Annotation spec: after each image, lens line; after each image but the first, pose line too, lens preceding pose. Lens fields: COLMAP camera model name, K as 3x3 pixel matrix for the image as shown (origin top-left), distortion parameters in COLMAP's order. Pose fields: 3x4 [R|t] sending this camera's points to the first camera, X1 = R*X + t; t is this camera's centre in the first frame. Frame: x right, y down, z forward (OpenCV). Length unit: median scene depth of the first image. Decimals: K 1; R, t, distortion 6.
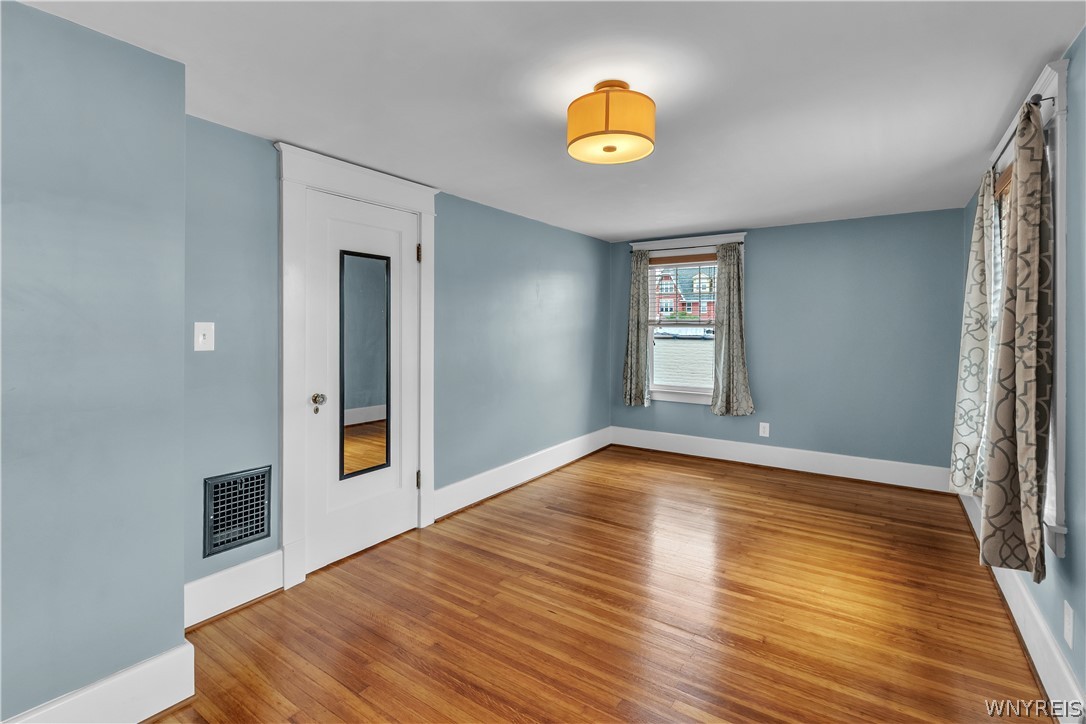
lens RADIAL K [[509.3, 0, 535.8], [0, 509.3, 329.8], [0, 0, 1]] dist [-0.000262, -0.000552]
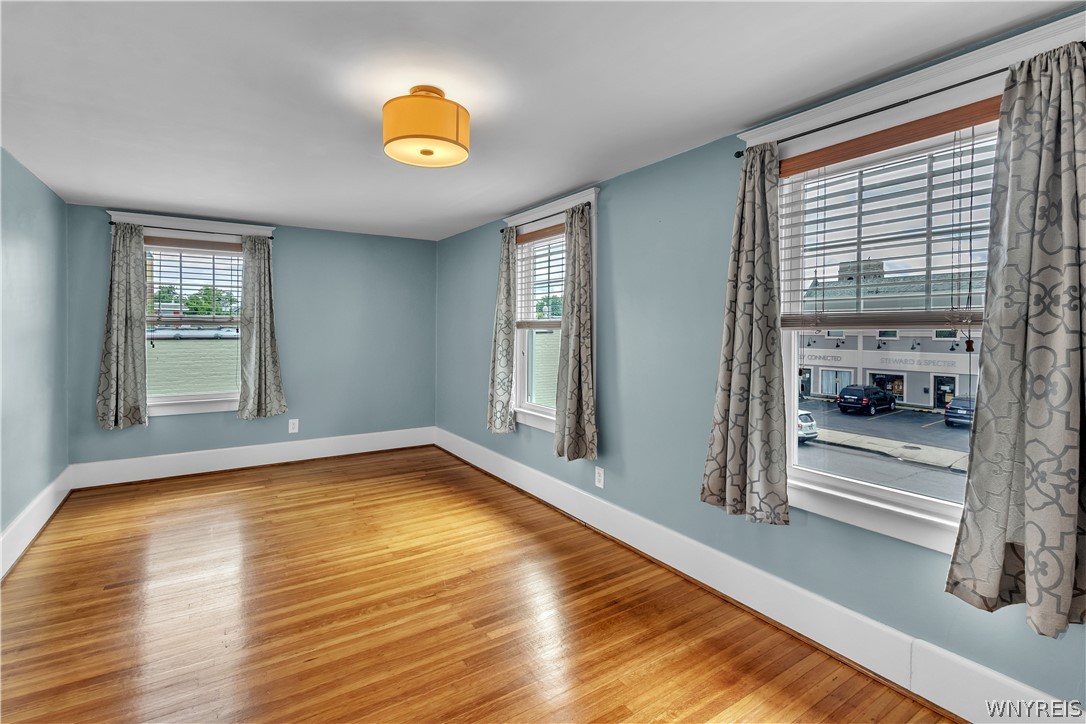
lens RADIAL K [[509.3, 0, 535.8], [0, 509.3, 329.8], [0, 0, 1]] dist [-0.000262, -0.000552]
pose [[0.380925, -0.002594, 0.924602, -0.482341], [-0.000531, 0.999995, 0.003024, 0.001449], [-0.924606, -0.001643, 0.380922, 0.262547]]
